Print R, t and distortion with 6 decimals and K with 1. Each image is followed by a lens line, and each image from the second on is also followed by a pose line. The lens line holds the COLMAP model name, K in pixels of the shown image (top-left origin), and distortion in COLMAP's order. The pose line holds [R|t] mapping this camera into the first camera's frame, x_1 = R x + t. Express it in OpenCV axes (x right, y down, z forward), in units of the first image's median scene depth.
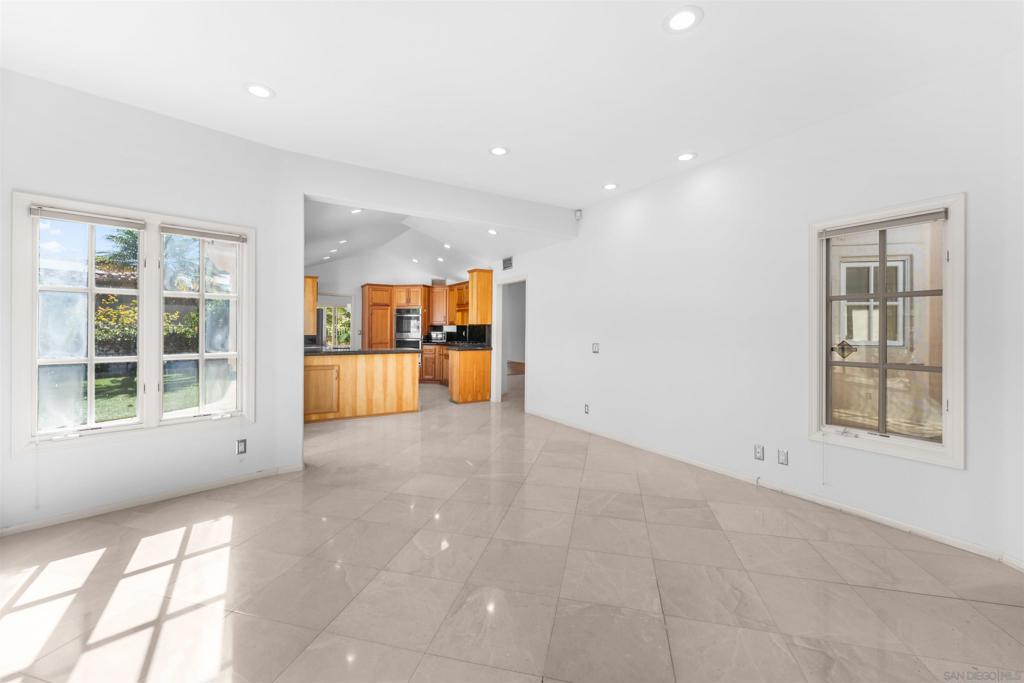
lens RADIAL K [[412.1, 0, 510.6], [0, 412.1, 331.7], [0, 0, 1]] dist [-0.000228, 0.000046]
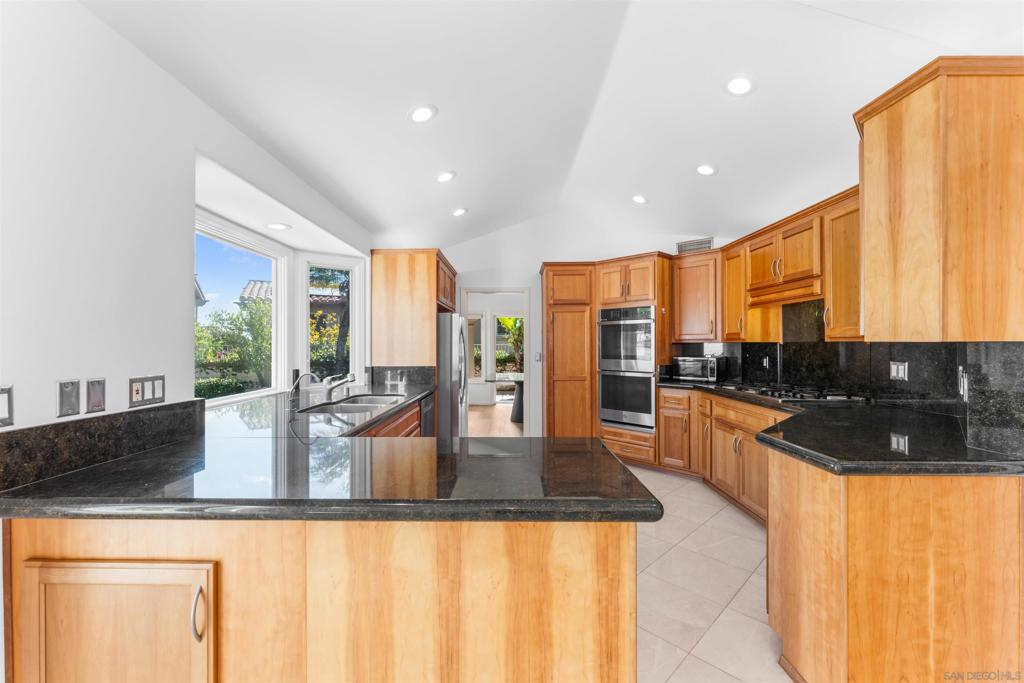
lens RADIAL K [[412.1, 0, 509.8], [0, 412.1, 337.1], [0, 0, 1]] dist [-0.000228, 0.000046]
pose [[0.847851, -0.017733, -0.529938, -0.112666], [0.007293, 0.999736, -0.021786, -0.013425], [0.530184, 0.014606, 0.847757, 0.533455]]
